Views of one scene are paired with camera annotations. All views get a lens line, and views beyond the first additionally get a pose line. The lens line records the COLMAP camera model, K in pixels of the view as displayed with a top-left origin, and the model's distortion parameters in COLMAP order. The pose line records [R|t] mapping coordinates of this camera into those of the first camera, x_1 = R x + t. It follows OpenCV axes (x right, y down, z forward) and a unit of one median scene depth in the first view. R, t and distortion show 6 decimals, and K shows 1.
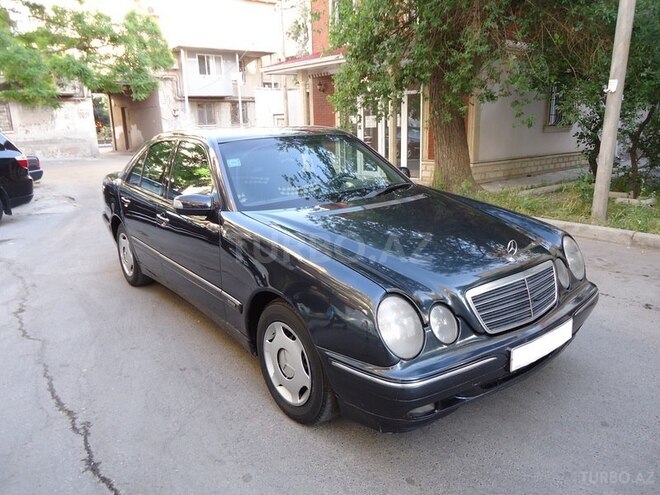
lens RADIAL K [[484.6, 0, 330.0], [0, 484.6, 247.5], [0, 0, 1]] dist [0.002931, 0.004403]
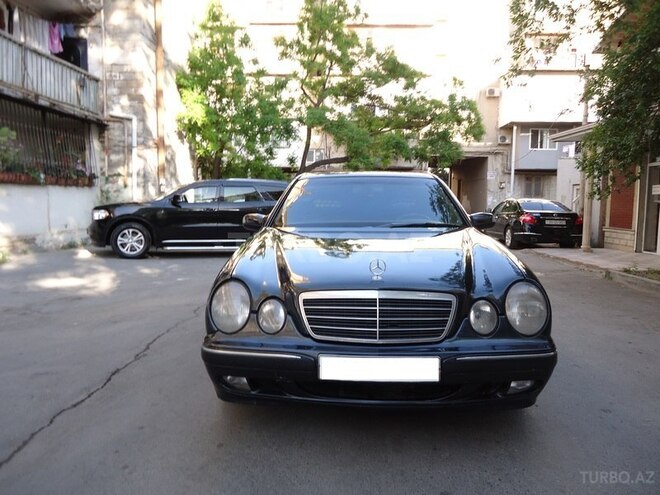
lens RADIAL K [[484.6, 0, 330.0], [0, 484.6, 247.5], [0, 0, 1]] dist [0.002931, 0.004403]
pose [[0.763040, 0.095984, -0.639184, 0.363252], [-0.191098, 0.978204, -0.081234, 0.023822], [0.617456, 0.184132, 0.764751, 0.068919]]
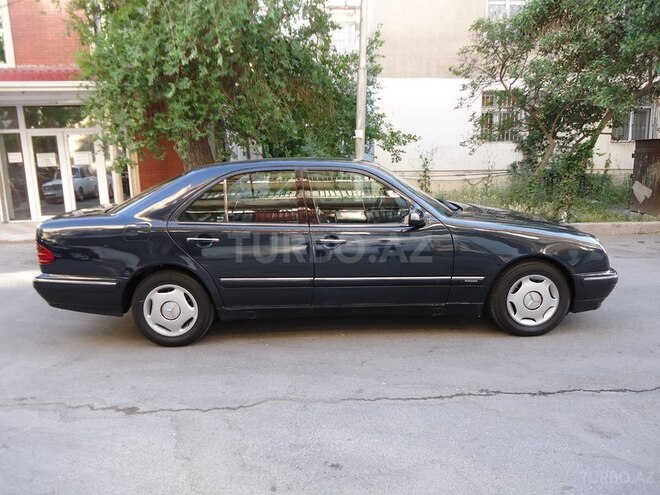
lens RADIAL K [[484.6, 0, 330.0], [0, 484.6, 247.5], [0, 0, 1]] dist [0.002931, 0.004403]
pose [[0.589689, -0.142584, 0.794945, -0.717746], [0.201110, 0.979212, 0.026452, -0.045306], [-0.782191, 0.144272, 0.606105, 0.217037]]
